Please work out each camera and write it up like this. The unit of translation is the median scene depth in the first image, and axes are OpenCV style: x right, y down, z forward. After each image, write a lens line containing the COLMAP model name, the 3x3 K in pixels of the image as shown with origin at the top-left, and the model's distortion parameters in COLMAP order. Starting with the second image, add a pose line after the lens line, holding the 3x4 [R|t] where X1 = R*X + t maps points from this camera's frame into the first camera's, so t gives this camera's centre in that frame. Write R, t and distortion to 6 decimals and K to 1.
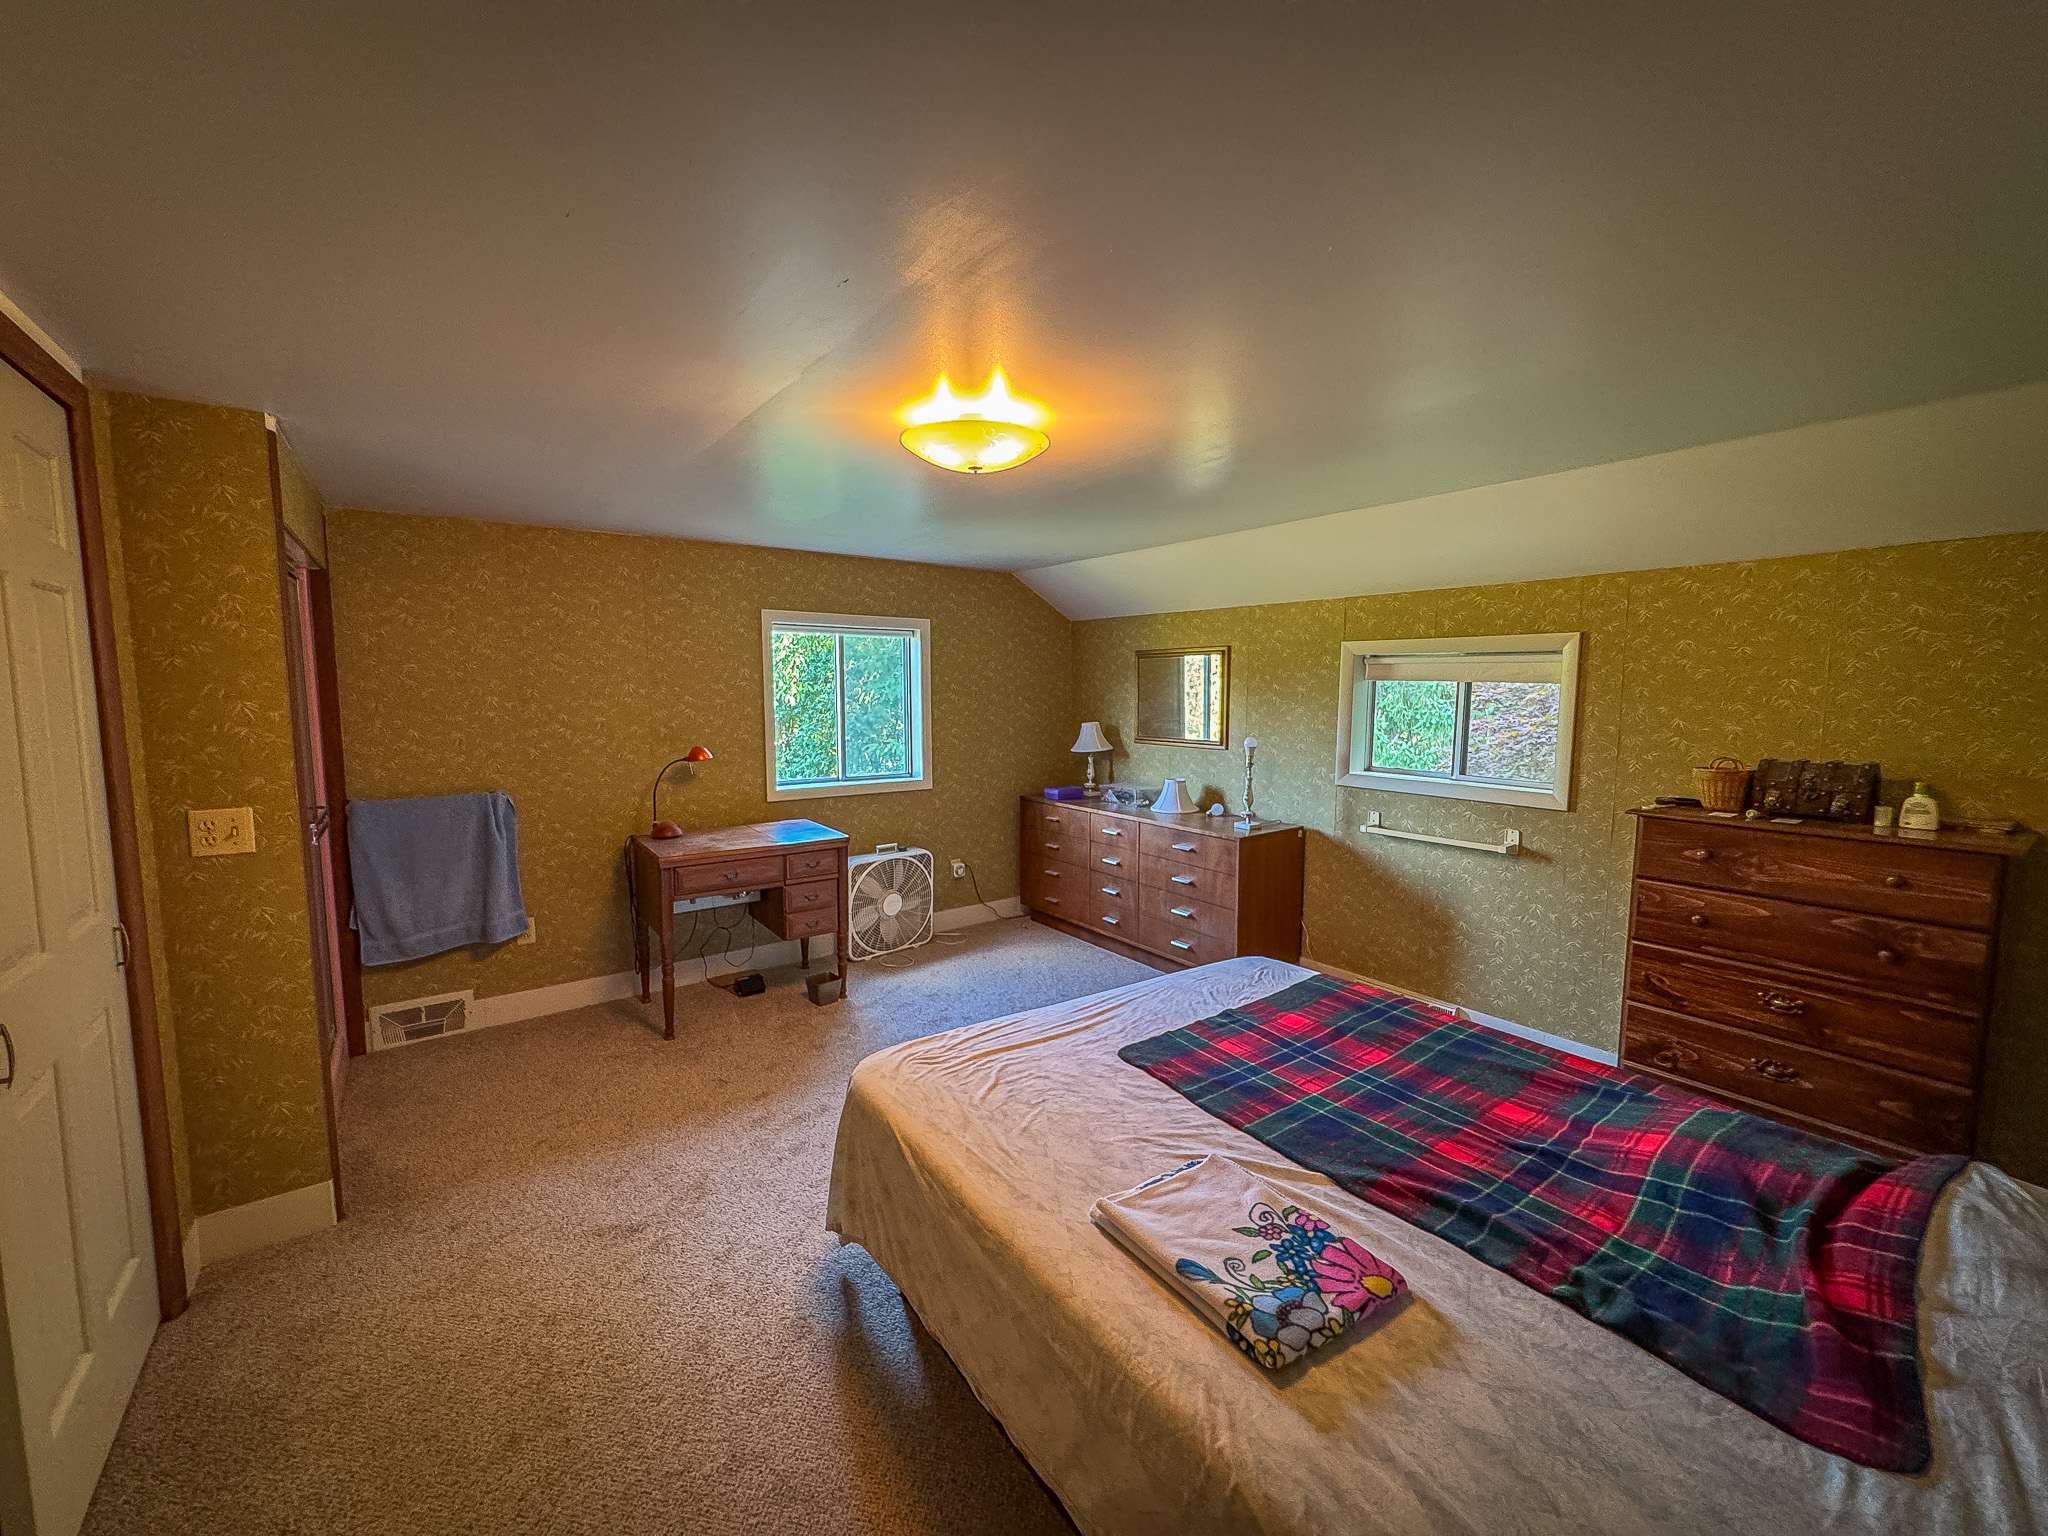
lens RADIAL K [[820.0, 0, 1026.1], [0, 820.0, 768.9], [0, 0, 1]] dist [-0.004900, 0.000674]
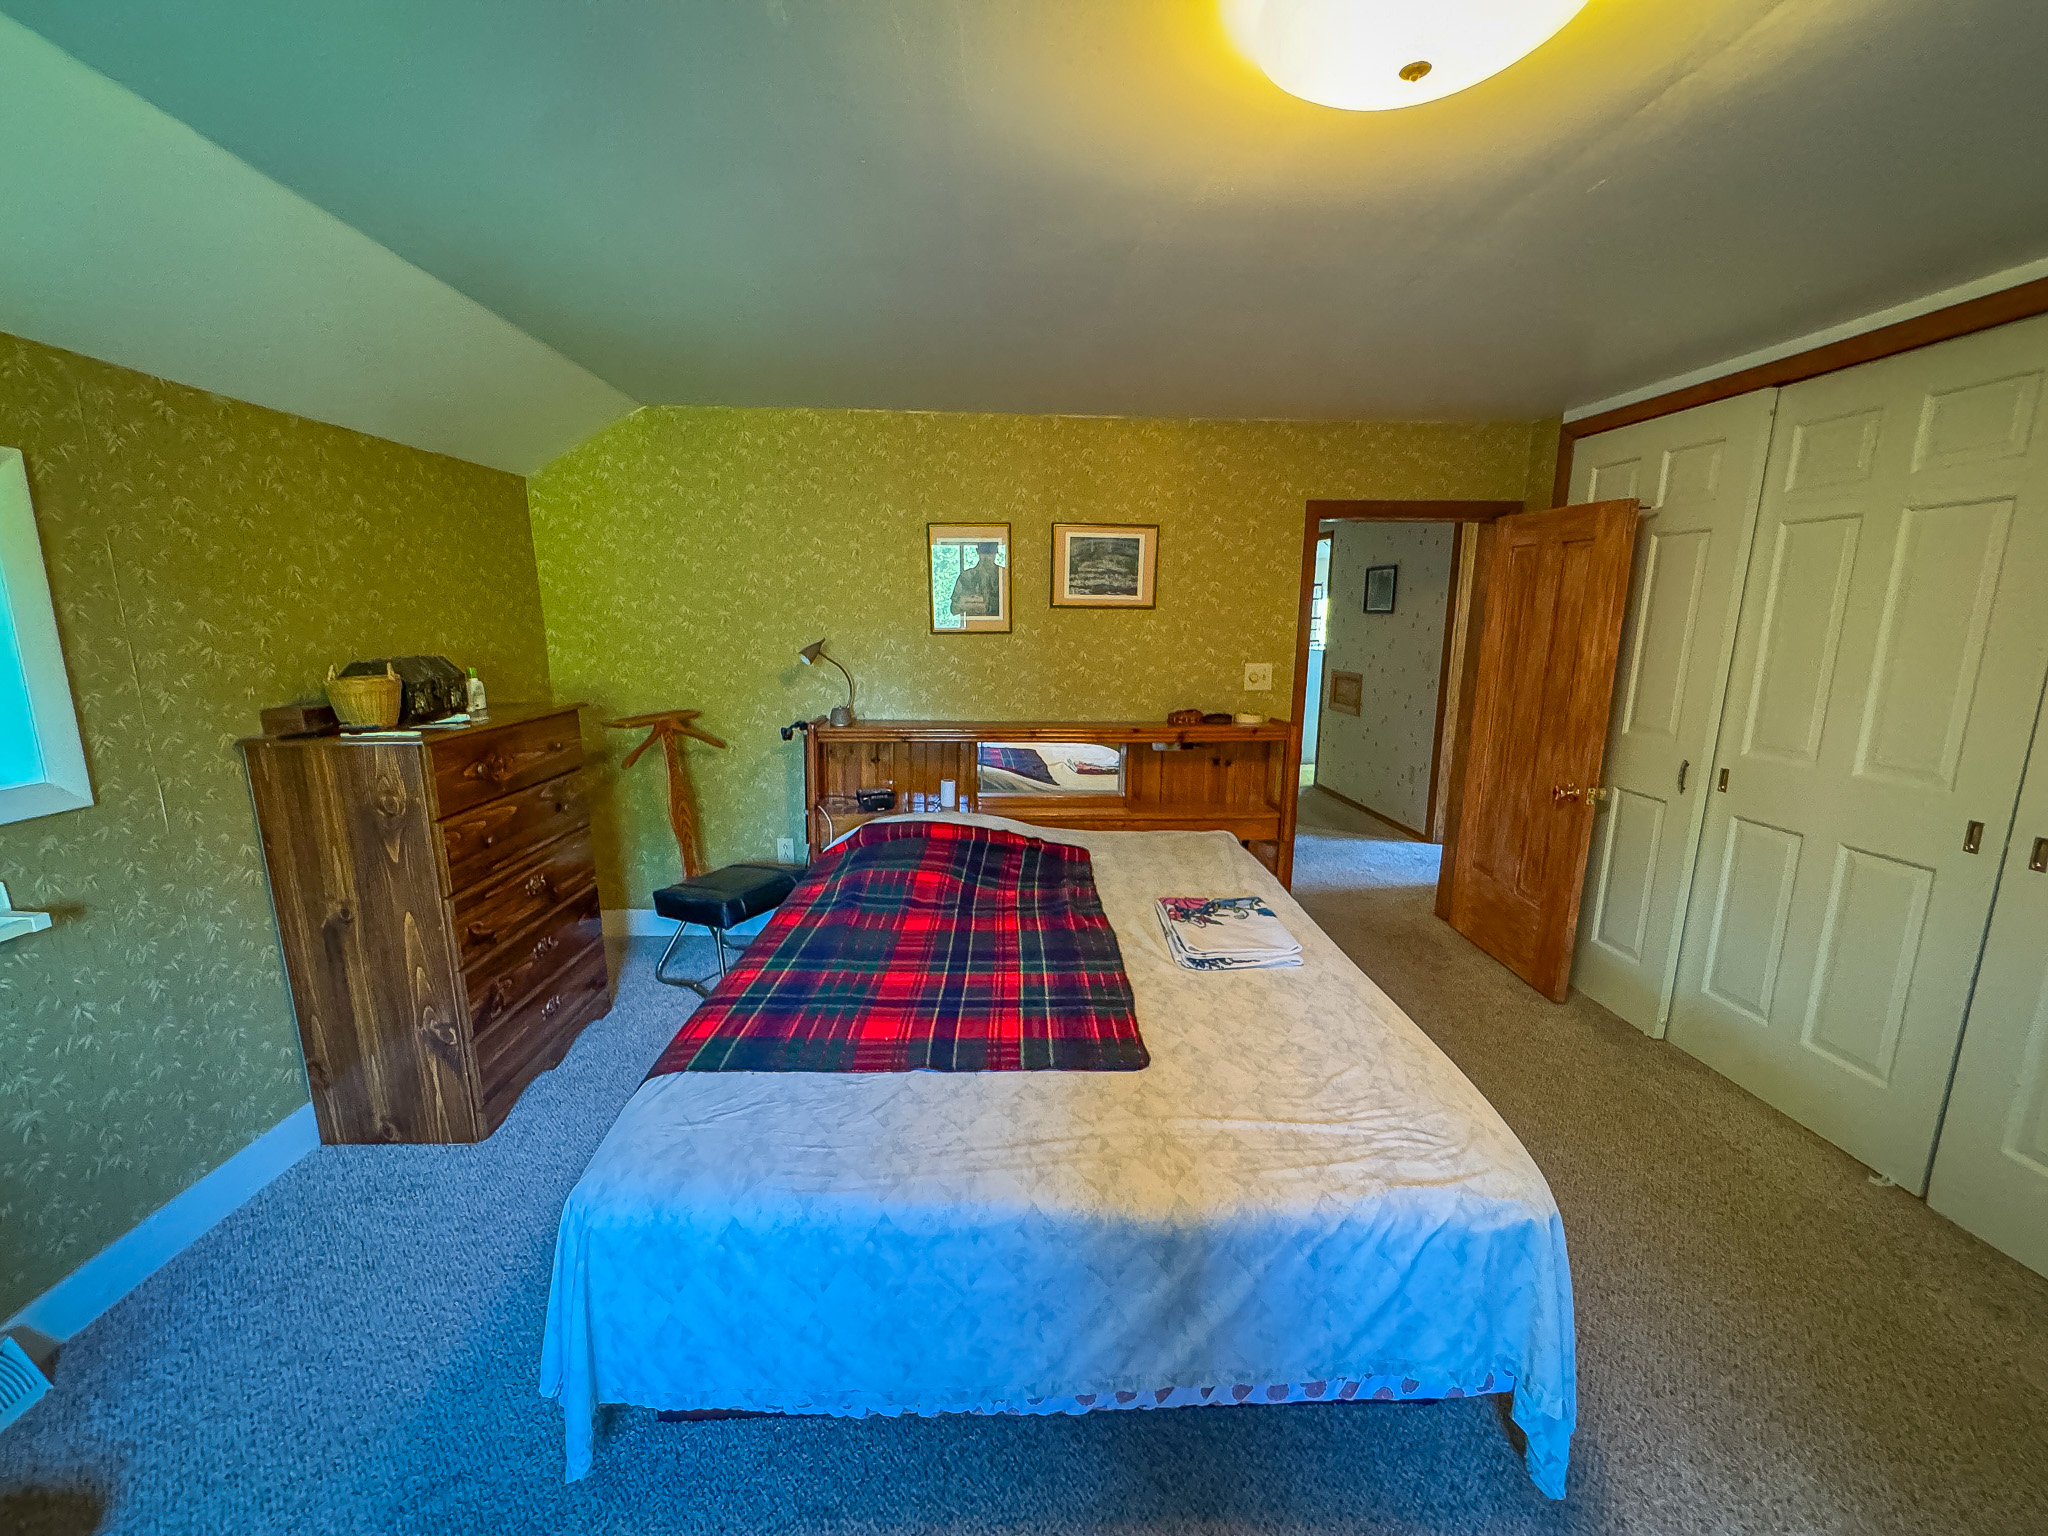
lens RADIAL K [[811.7, 0, 1027.9], [0, 811.7, 767.0], [0, 0, 1]] dist [-0.001033, 0.000091]
pose [[-0.832774, -0.111470, 0.542275, -0.103203], [0.046425, 0.962008, 0.269045, -0.074453], [-0.551663, 0.249228, -0.795960, 0.951301]]
